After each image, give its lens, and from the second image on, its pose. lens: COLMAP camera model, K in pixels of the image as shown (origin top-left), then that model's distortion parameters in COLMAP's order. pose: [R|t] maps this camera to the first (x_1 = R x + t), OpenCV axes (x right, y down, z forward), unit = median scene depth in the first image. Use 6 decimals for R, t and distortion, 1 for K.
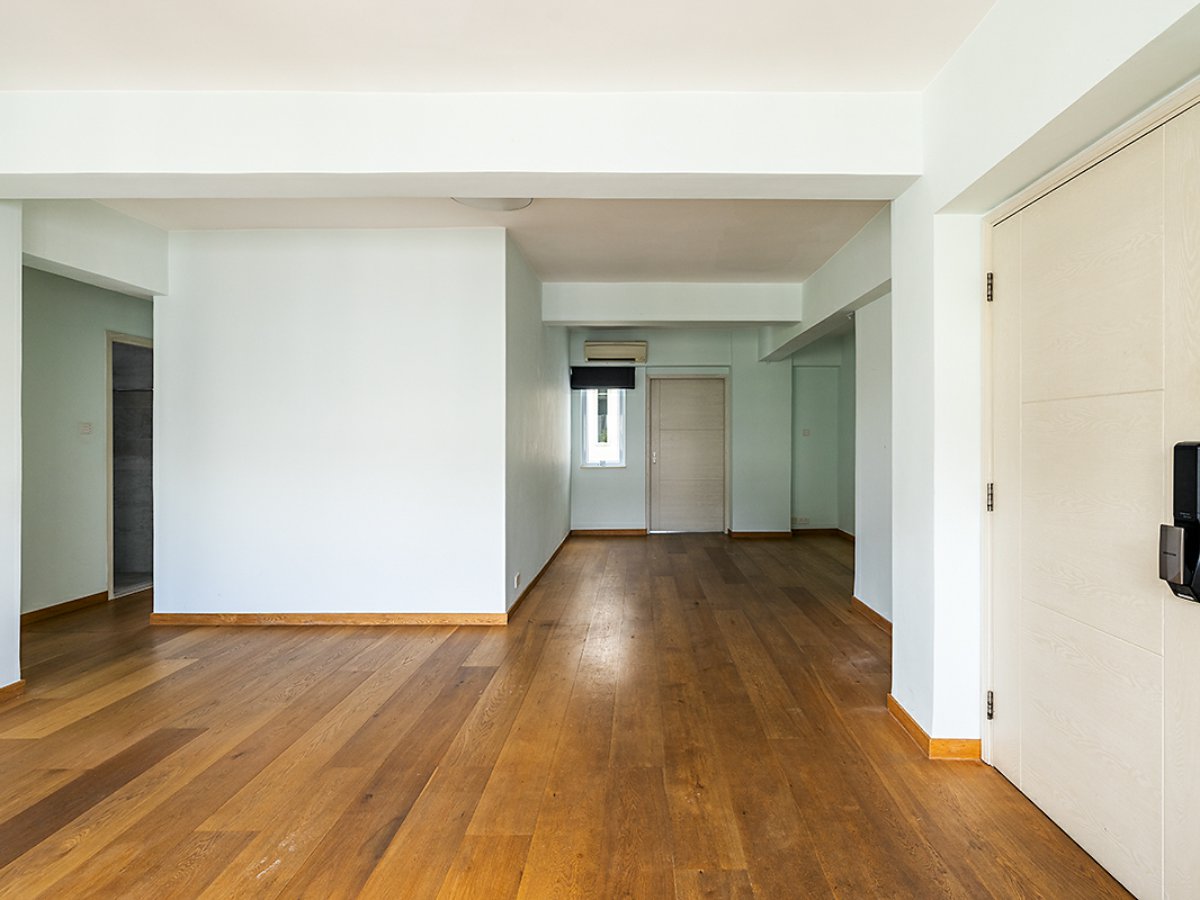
lens RADIAL K [[503.5, 0, 600.0], [0, 503.5, 450.0], [0, 0, 1]] dist [0.000322, 0.000043]
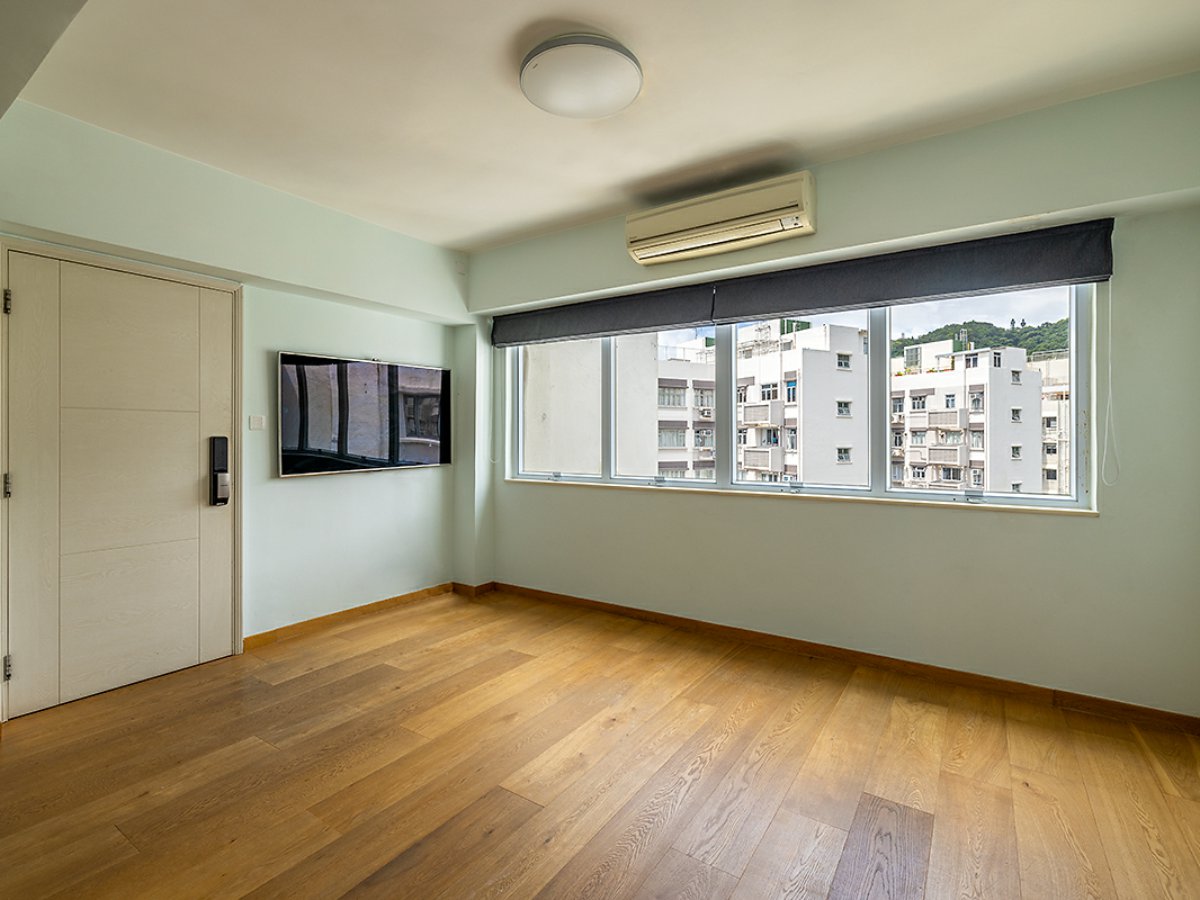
lens RADIAL K [[569.9, 0, 600.0], [0, 569.9, 450.0], [0, 0, 1]] dist [-0.000181, -0.000285]
pose [[-0.837252, -0.006320, 0.546780, -1.271678], [-0.004119, 0.999978, 0.005251, 0.002249], [-0.546801, 0.002144, -0.837260, 1.626134]]
